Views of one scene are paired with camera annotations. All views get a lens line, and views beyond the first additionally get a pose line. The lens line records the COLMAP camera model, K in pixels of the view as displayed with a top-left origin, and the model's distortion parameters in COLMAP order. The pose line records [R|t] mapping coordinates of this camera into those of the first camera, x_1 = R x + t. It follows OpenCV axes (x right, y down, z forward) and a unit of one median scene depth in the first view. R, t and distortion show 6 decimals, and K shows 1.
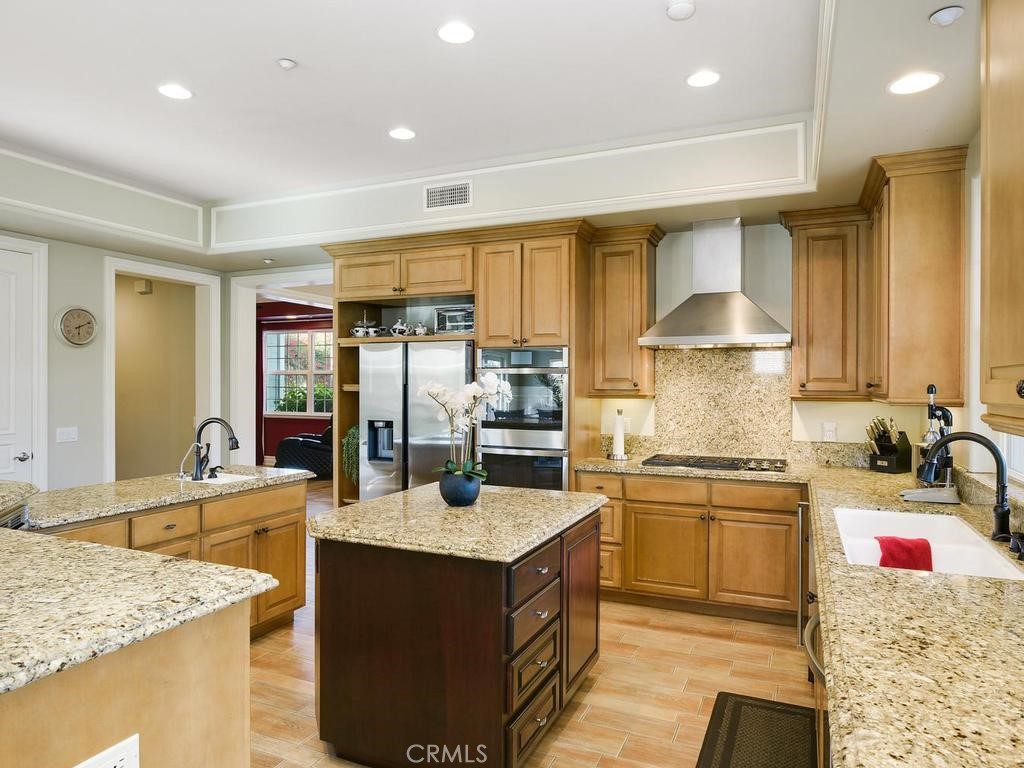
lens RADIAL K [[630.9, 0, 506.3], [0, 630.9, 389.2], [0, 0, 1]] dist [-0.000823, -0.023014]
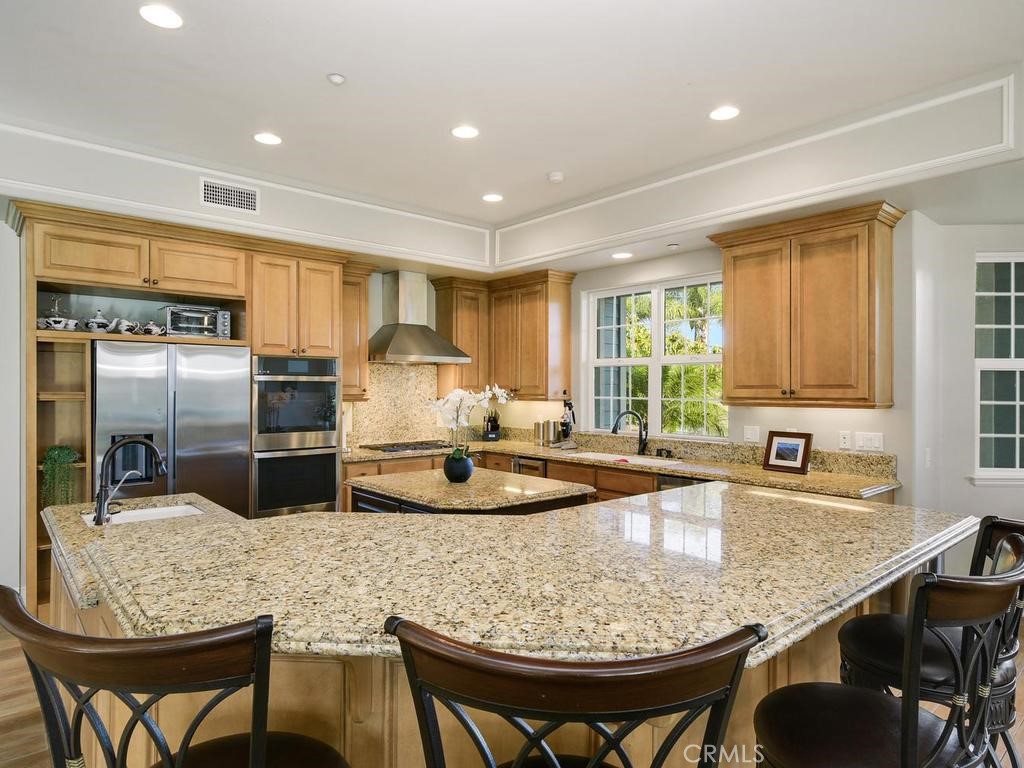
lens RADIAL K [[630.9, 0, 506.3], [0, 630.9, 389.2], [0, 0, 1]] dist [-0.000823, -0.023014]
pose [[0.419216, -0.004475, 0.907876, -0.802919], [0.006698, 0.999976, 0.001836, -0.009787], [-0.907862, 0.005311, 0.419235, 0.215046]]
